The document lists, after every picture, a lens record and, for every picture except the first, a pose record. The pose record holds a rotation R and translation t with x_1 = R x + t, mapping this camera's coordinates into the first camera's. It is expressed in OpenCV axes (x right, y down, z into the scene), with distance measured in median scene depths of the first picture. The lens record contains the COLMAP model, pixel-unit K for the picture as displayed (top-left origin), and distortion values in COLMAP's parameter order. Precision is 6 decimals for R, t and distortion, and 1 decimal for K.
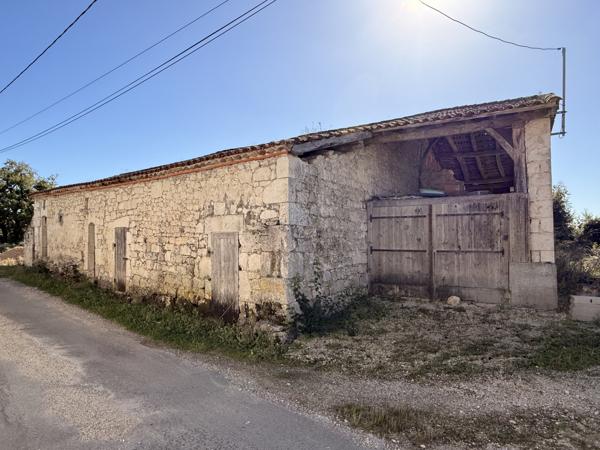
lens RADIAL K [[430.9, 0, 300.0], [0, 430.9, 225.0], [0, 0, 1]] dist [0.019895, -0.005853]
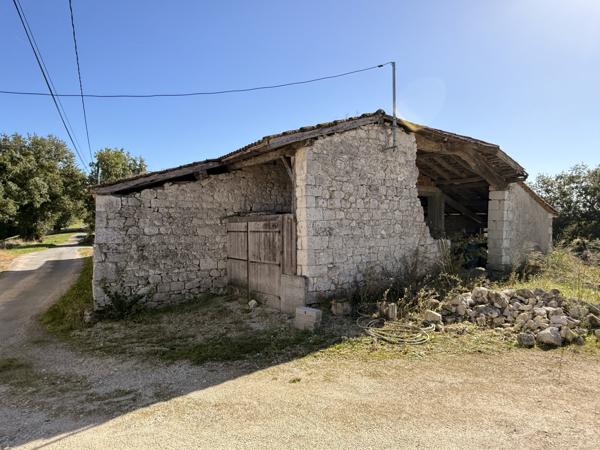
lens RADIAL K [[440.9, 0, 300.0], [0, 440.9, 225.0], [0, 0, 1]] dist [0.007671, 0.000132]
pose [[0.896898, -0.004311, -0.442216, 1.026032], [0.019884, 0.999334, 0.030586, -0.078405], [0.441790, -0.036225, 0.896387, -0.028955]]
